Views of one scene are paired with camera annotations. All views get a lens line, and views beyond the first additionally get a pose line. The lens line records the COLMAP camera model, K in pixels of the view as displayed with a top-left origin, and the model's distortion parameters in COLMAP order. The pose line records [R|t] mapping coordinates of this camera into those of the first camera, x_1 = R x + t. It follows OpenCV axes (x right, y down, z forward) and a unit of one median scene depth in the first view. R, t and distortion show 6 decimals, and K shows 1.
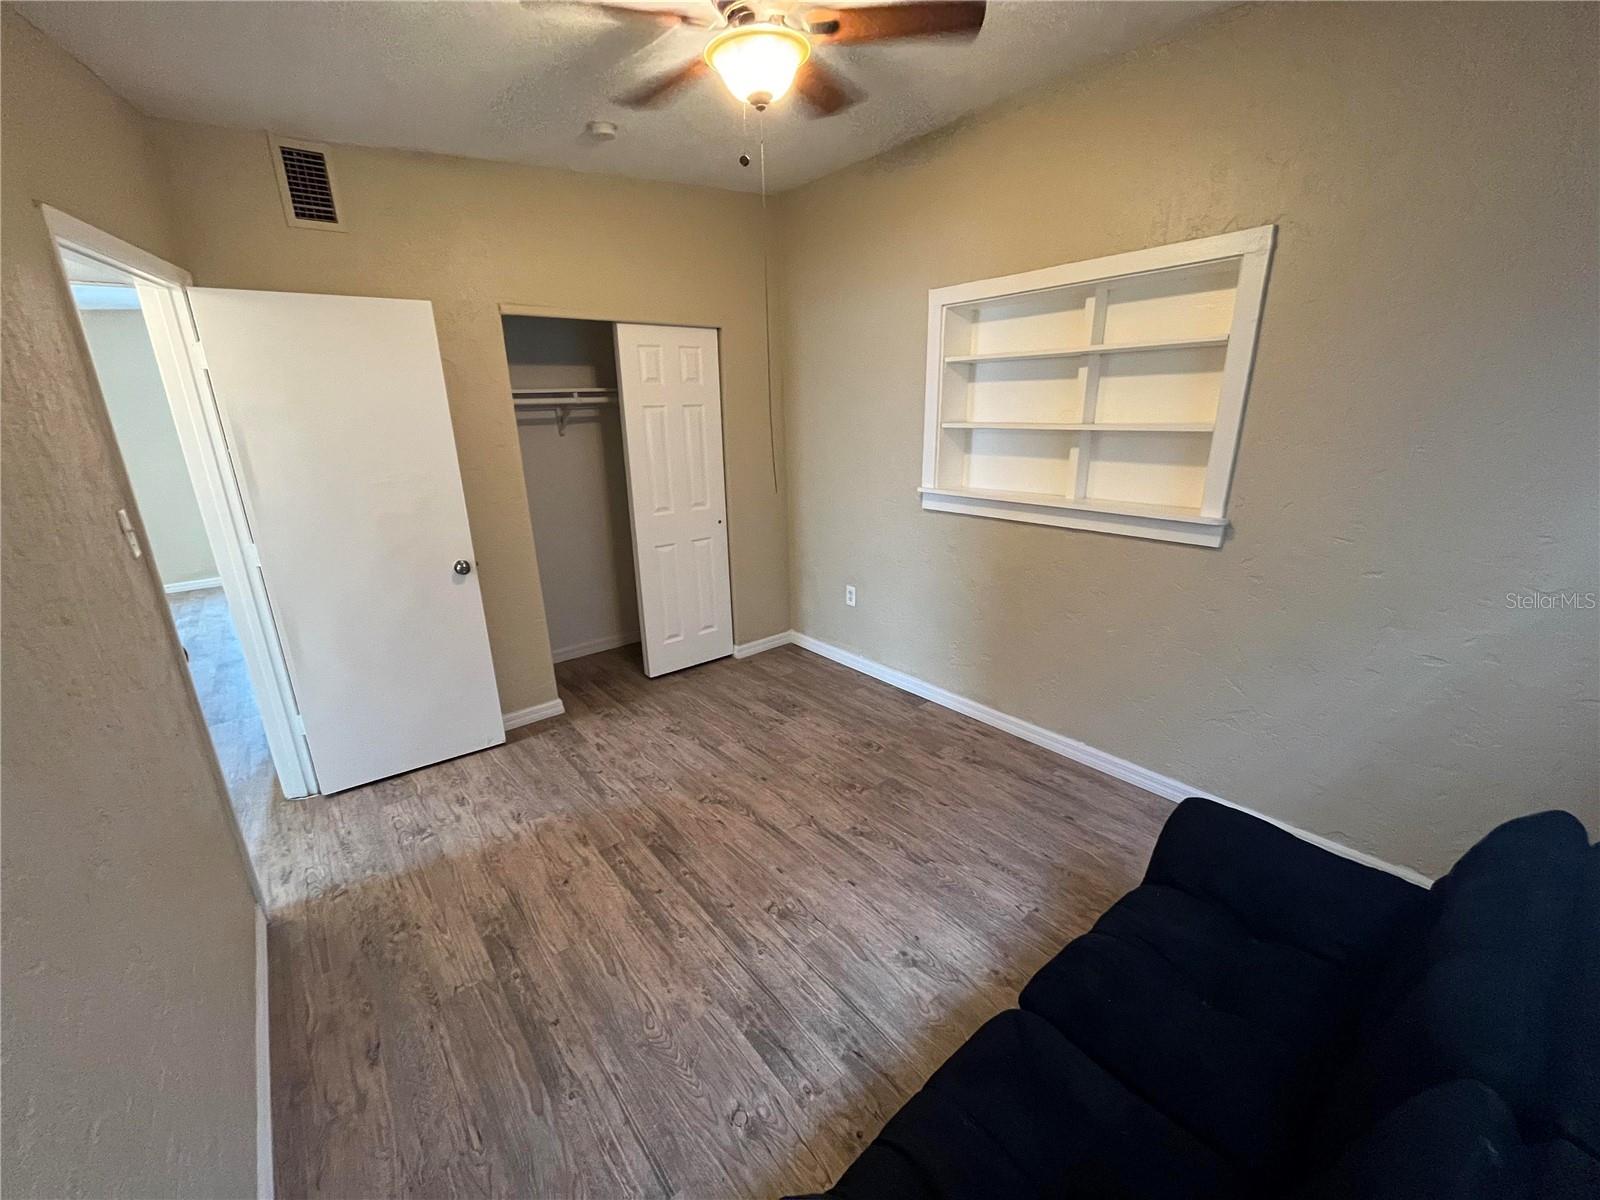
lens RADIAL K [[646.9, 0, 795.4], [0, 646.9, 600.3], [0, 0, 1]] dist [-0.002302, -0.000126]
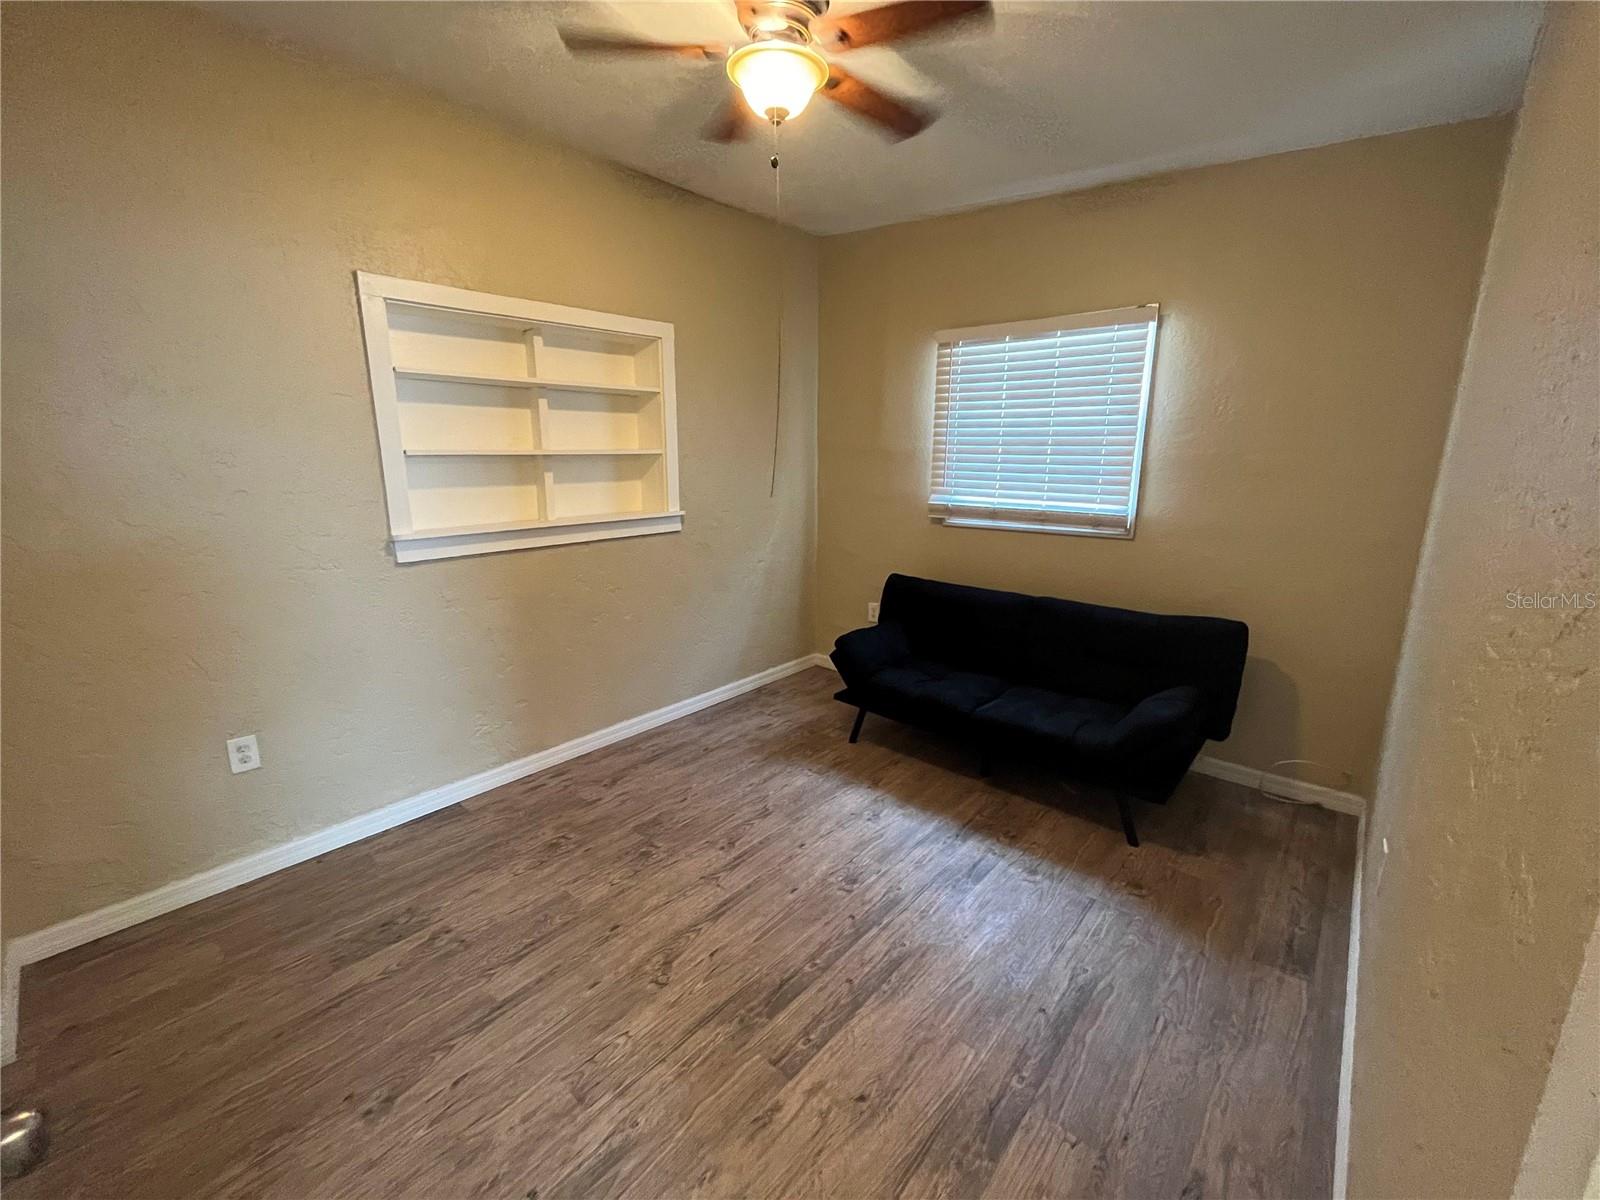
lens RADIAL K [[646.9, 0, 795.4], [0, 646.9, 600.3], [0, 0, 1]] dist [-0.002302, -0.000126]
pose [[-0.161367, -0.196518, 0.967130, -0.803650], [0.294405, 0.925767, 0.237235, -0.193628], [-0.941959, 0.323010, -0.091532, 0.874044]]
